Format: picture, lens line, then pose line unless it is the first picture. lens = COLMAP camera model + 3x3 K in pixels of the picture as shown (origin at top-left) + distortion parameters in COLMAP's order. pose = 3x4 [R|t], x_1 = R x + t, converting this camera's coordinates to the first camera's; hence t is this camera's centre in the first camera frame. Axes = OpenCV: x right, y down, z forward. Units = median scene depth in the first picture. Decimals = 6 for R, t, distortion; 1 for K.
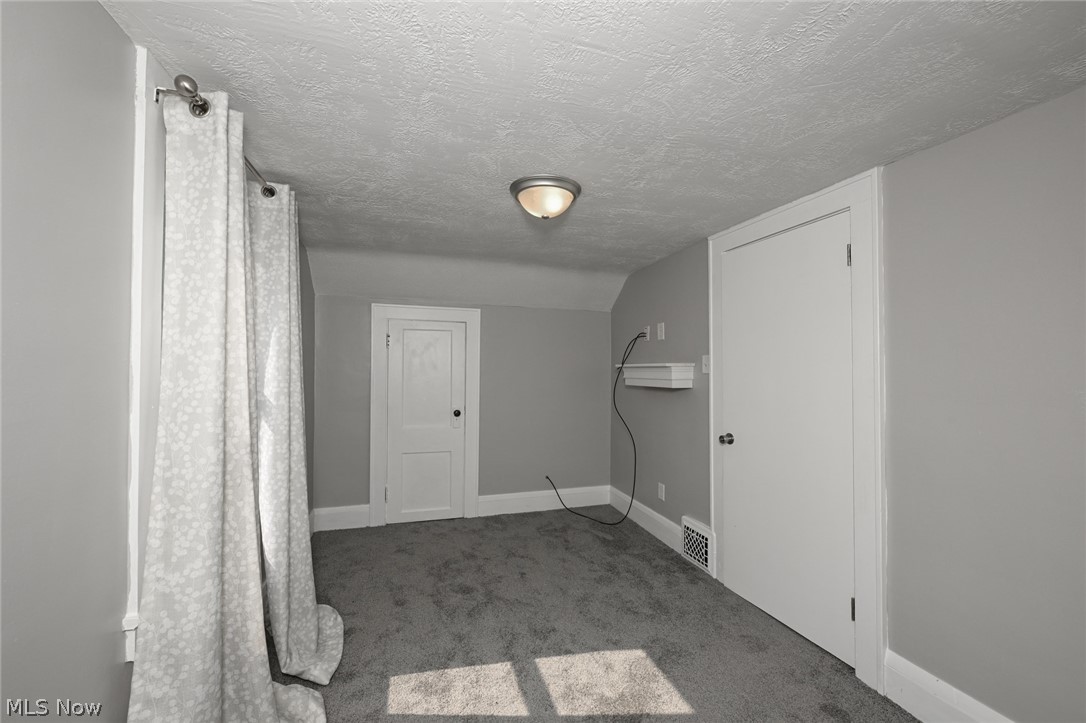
lens RADIAL K [[426.7, 0, 542.1], [0, 426.7, 364.3], [0, 0, 1]] dist [-0.000205, -0.000321]
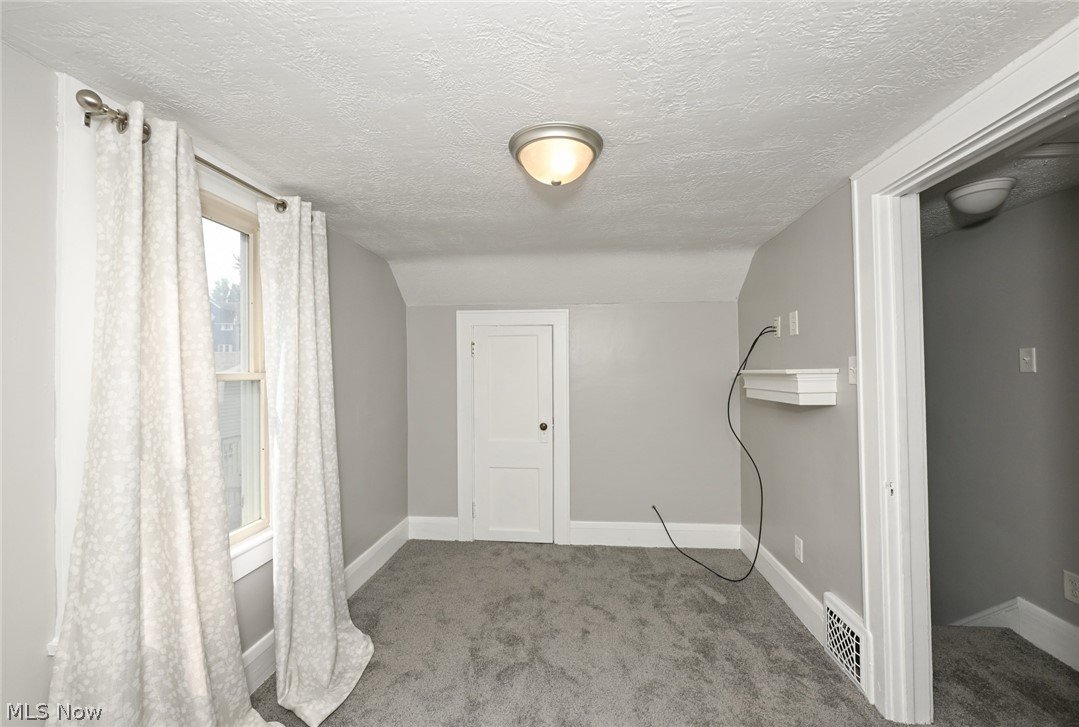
lens RADIAL K [[433.9, 0, 541.6], [0, 433.9, 364.8], [0, 0, 1]] dist [-0.003122, 0.000162]
pose [[0.923587, -0.018682, -0.382934, 0.201200], [0.017625, 0.999825, -0.006270, -0.012997], [0.382984, -0.000958, 0.923754, 0.205764]]
